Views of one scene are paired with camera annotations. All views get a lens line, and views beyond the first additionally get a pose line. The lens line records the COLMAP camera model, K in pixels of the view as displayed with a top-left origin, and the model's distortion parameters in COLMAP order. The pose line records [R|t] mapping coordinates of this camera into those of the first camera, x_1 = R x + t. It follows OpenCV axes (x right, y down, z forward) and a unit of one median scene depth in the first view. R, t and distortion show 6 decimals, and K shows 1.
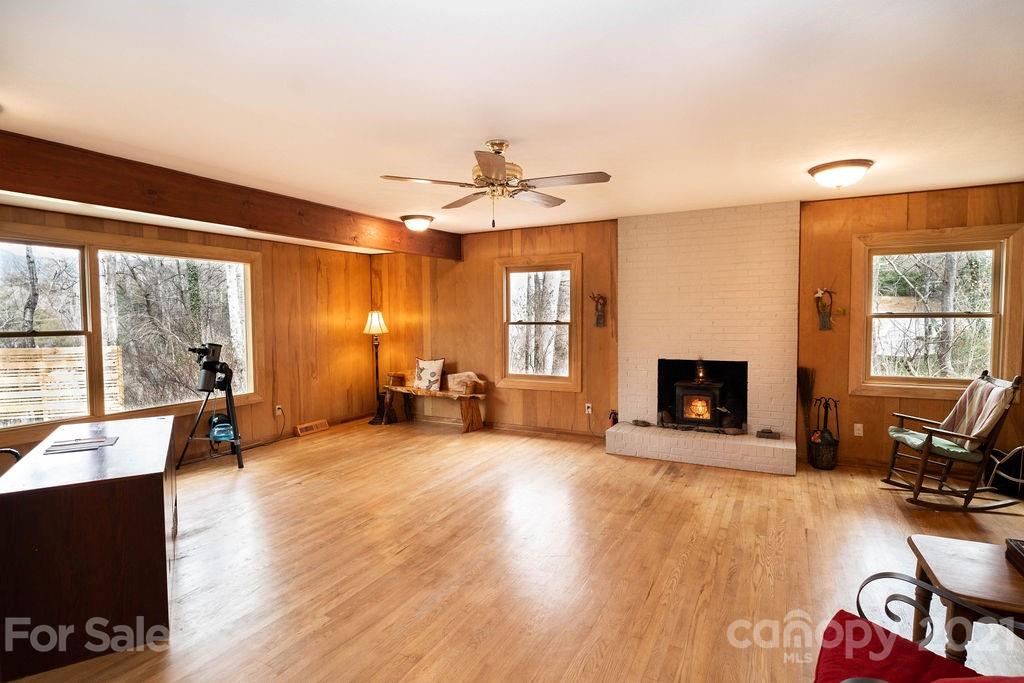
lens RADIAL K [[526.0, 0, 512.0], [0, 526.0, 341.5], [0, 0, 1]] dist [-0.002213, -0.000636]
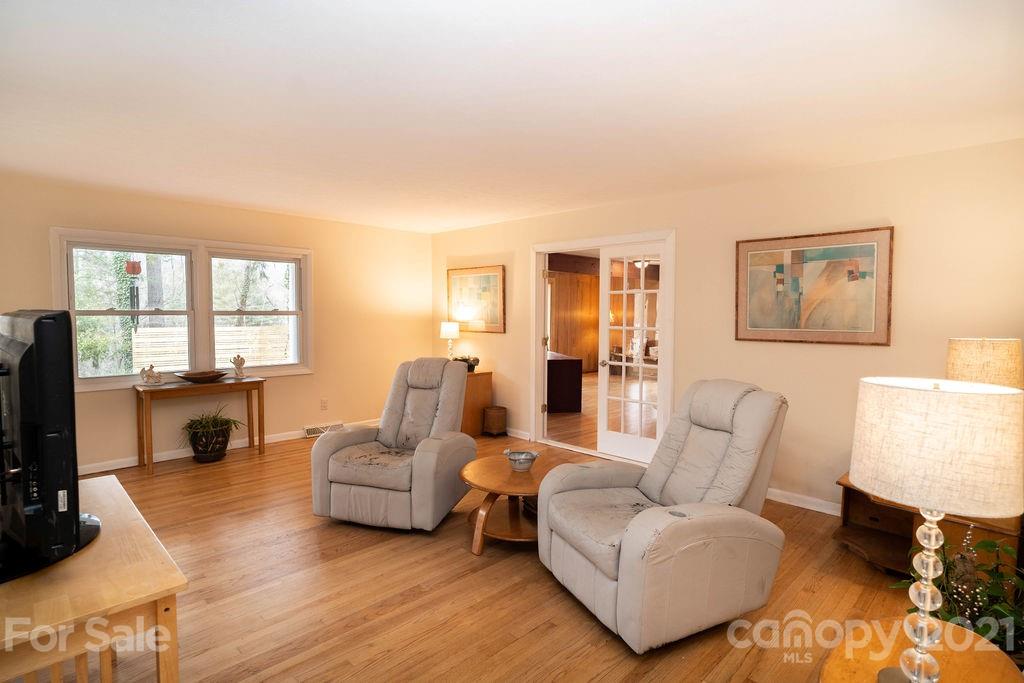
lens RADIAL K [[526.0, 0, 512.0], [0, 526.0, 341.5], [0, 0, 1]] dist [-0.002213, -0.000636]
pose [[0.951209, 0.026658, -0.307393, -0.032431], [-0.025123, 0.999644, 0.008950, 0.059661], [0.307522, -0.000791, 0.951541, -1.100123]]
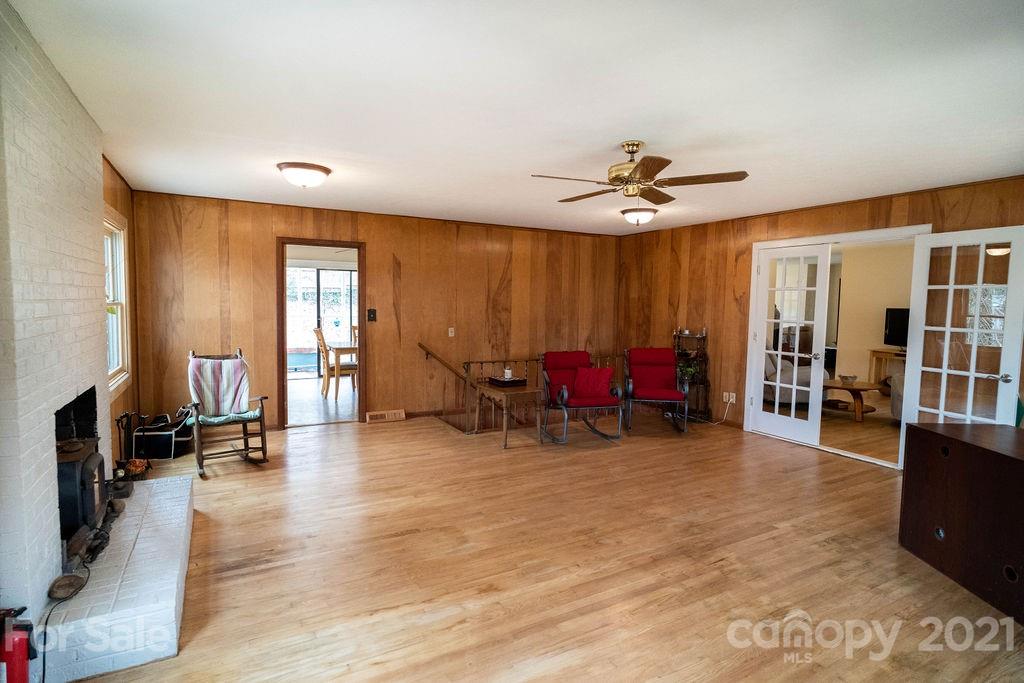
lens RADIAL K [[526.0, 0, 512.0], [0, 526.0, 341.5], [0, 0, 1]] dist [-0.002213, -0.000636]
pose [[-0.832365, -0.046860, 0.552243, -0.261732], [0.024554, 0.992323, 0.121211, -0.070499], [-0.553684, 0.114452, -0.824824, 1.256965]]
